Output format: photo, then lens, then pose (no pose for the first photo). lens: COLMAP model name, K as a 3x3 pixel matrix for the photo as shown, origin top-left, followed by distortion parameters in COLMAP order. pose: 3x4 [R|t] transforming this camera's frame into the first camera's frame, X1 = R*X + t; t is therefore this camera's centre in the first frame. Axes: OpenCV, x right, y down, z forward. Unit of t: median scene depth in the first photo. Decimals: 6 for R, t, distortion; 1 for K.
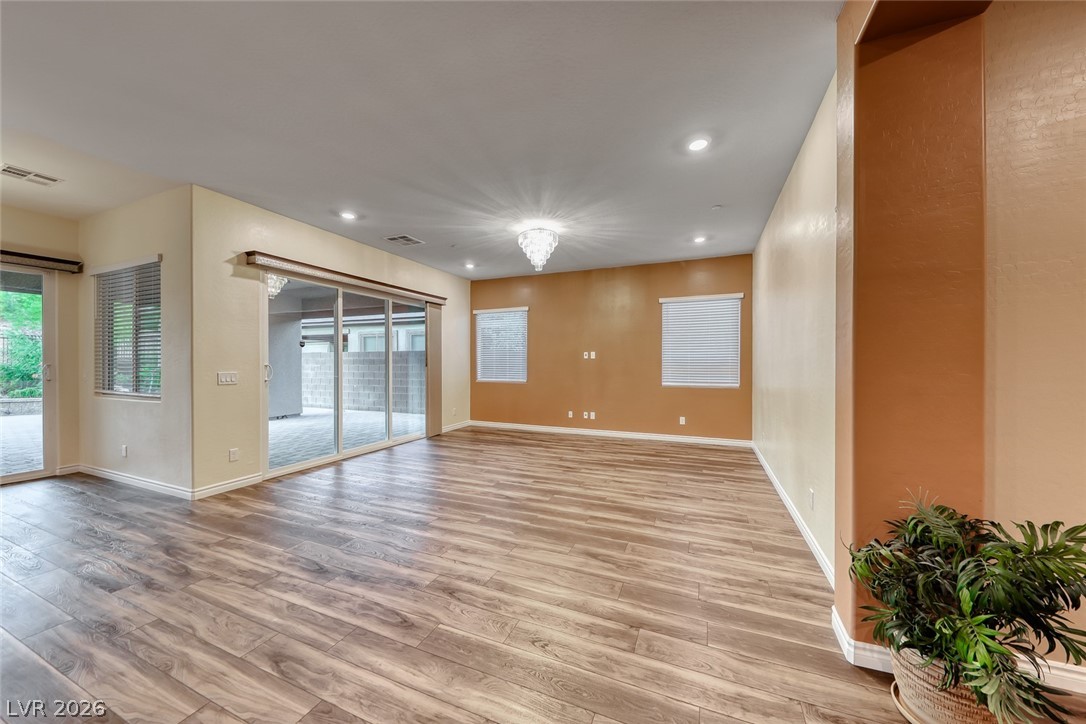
lens RADIAL K [[382.9, 0, 543.0], [0, 382.9, 362.0], [0, 0, 1]] dist [0.000151, -0.000040]
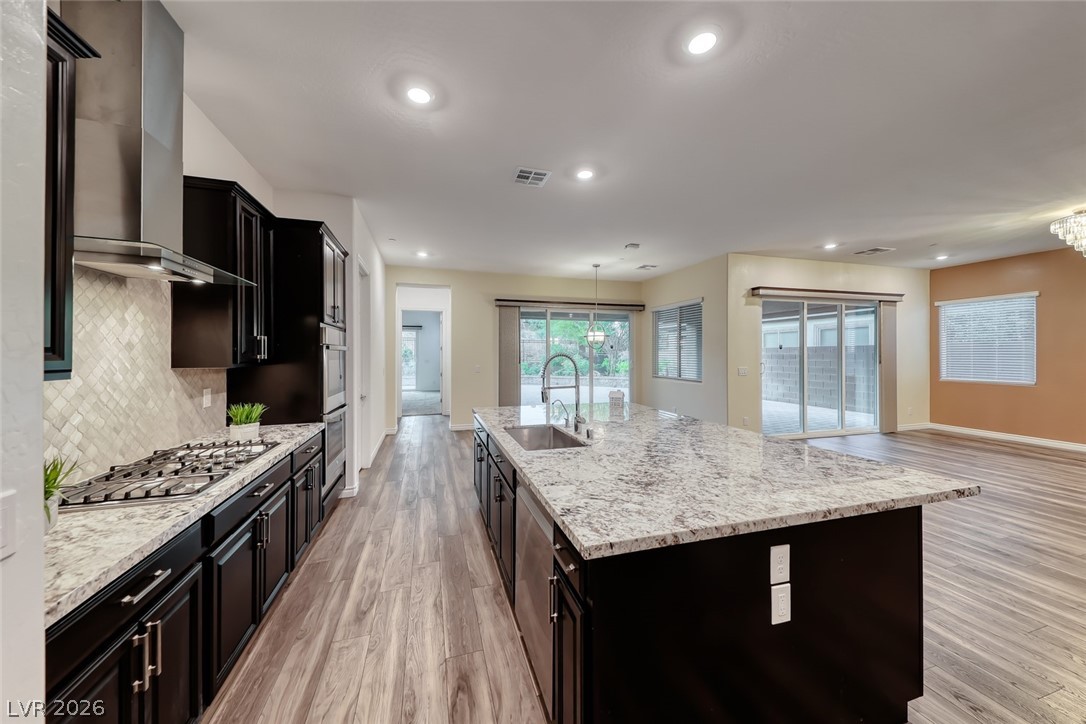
lens RADIAL K [[375.5, 0, 535.7], [0, 375.5, 351.4], [0, 0, 1]] dist [-0.000344, -0.000157]
pose [[0.629134, -0.009094, -0.777244, -0.100528], [0.006323, 0.999958, -0.006581, -0.020107], [0.777271, -0.000774, 0.629165, -0.348925]]
